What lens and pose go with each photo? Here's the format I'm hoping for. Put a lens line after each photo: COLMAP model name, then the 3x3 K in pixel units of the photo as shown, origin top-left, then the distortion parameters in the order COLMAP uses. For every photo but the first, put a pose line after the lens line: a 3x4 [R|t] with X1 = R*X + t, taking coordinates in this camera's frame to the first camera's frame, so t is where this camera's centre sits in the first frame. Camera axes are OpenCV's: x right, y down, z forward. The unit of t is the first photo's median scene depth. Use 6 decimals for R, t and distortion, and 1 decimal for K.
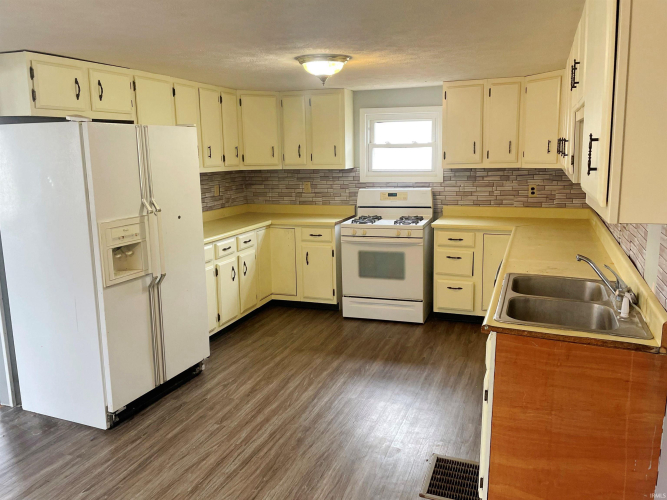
lens RADIAL K [[526.9, 0, 333.5], [0, 526.9, 250.0], [0, 0, 1]] dist [0.010840, 0.000970]
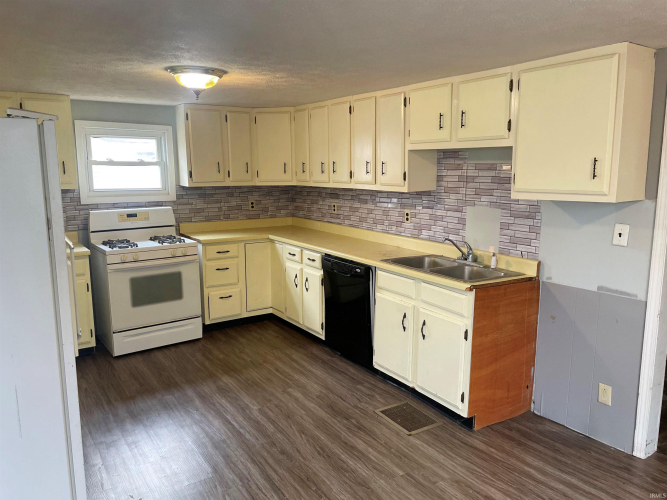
lens RADIAL K [[520.0, 0, 333.5], [0, 520.0, 250.0], [0, 0, 1]] dist [0.097831, -0.000684]
pose [[0.594965, -0.110998, 0.796050, -0.465544], [0.142882, 0.989249, 0.031148, -0.024143], [-0.790950, 0.095210, 0.604429, 0.168012]]
